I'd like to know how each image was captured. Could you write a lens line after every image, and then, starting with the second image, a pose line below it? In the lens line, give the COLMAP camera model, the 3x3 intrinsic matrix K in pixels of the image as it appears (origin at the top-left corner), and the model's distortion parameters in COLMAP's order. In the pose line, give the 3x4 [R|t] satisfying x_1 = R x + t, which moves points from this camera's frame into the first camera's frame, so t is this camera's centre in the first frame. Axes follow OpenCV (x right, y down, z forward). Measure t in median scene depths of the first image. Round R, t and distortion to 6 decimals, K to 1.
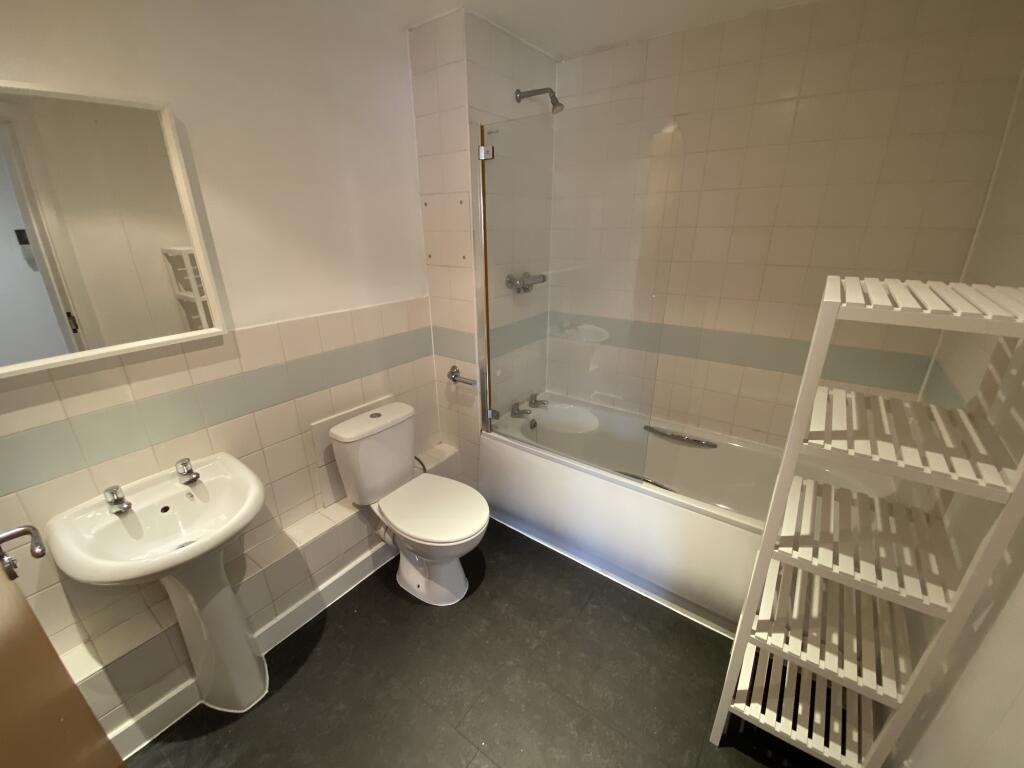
lens RADIAL K [[422.2, 0, 506.0], [0, 422.2, 390.0], [0, 0, 1]] dist [0.059530, -0.036936]
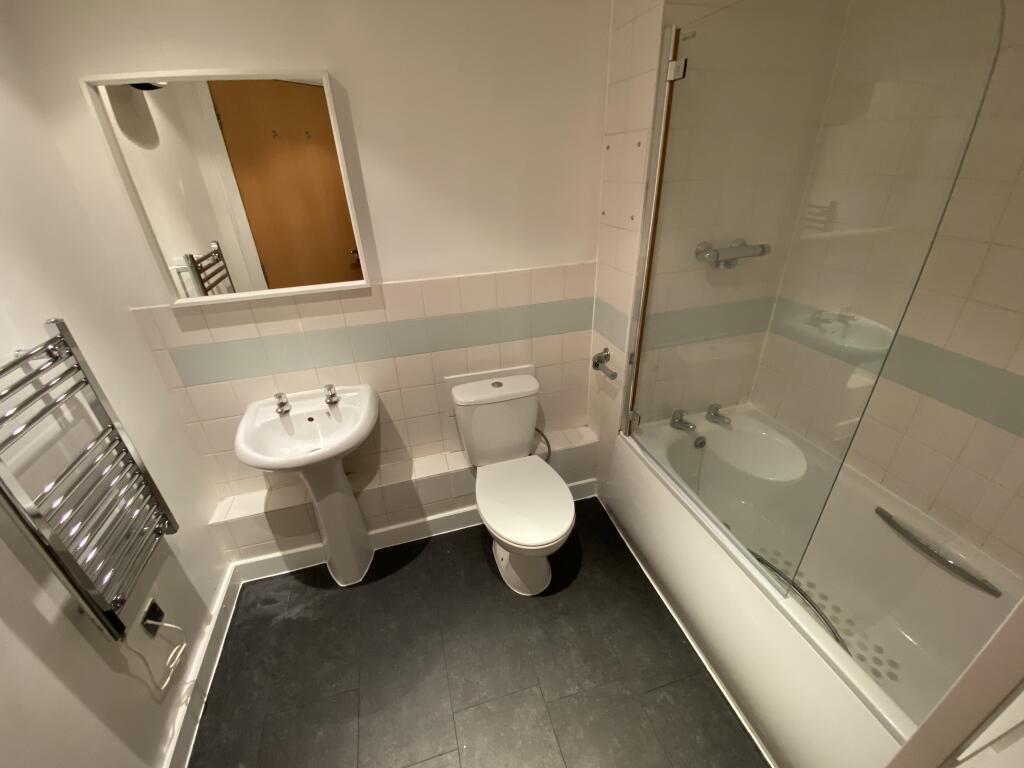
lens RADIAL K [[422.2, 0, 506.0], [0, 422.2, 390.0], [0, 0, 1]] dist [0.059530, -0.036936]
pose [[0.786779, 0.272066, -0.554039, 0.256869], [-0.195777, 0.961264, 0.194019, -0.122914], [0.585363, -0.044182, 0.809566, 0.223891]]
